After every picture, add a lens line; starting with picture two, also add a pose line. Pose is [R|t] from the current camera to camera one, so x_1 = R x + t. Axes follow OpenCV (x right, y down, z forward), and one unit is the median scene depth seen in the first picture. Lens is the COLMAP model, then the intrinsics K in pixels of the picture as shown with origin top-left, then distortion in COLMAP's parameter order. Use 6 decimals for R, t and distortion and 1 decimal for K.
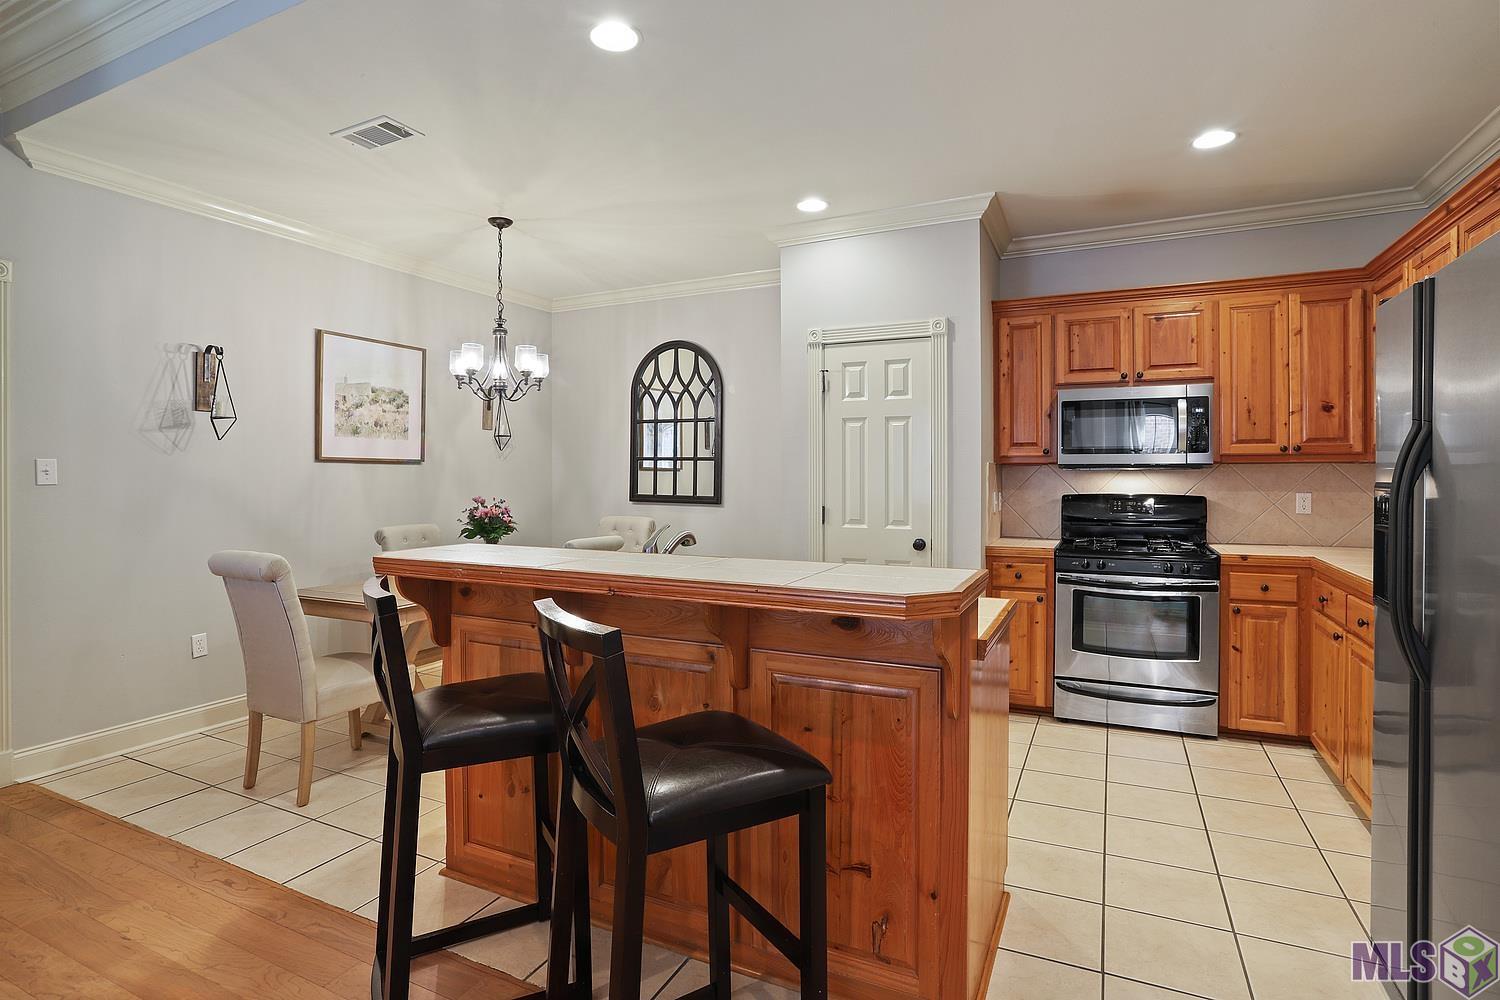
lens RADIAL K [[756.4, 0, 748.8], [0, 756.4, 476.7], [0, 0, 1]] dist [0.000573, -0.000020]
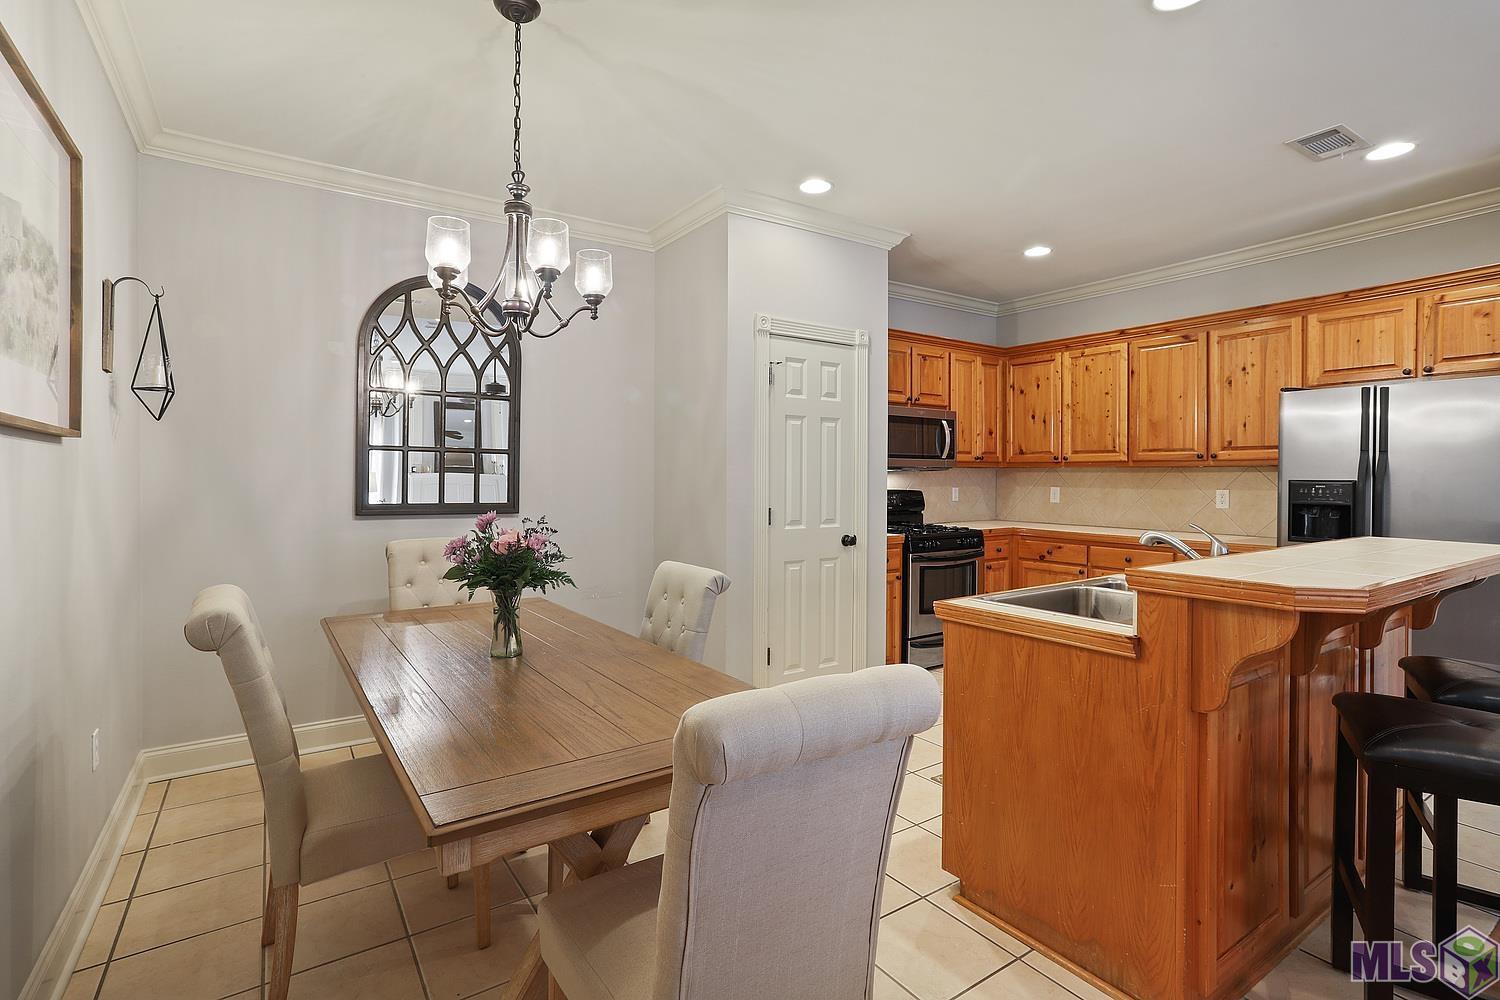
lens RADIAL K [[731.3, 0, 751.4], [0, 731.3, 475.4], [0, 0, 1]] dist [-0.001281, -0.000083]
pose [[0.504599, 0.002943, 0.863349, -0.696748], [0.002225, 0.999986, -0.004710, 0.003241], [-0.863351, 0.004297, 0.504586, 0.577746]]
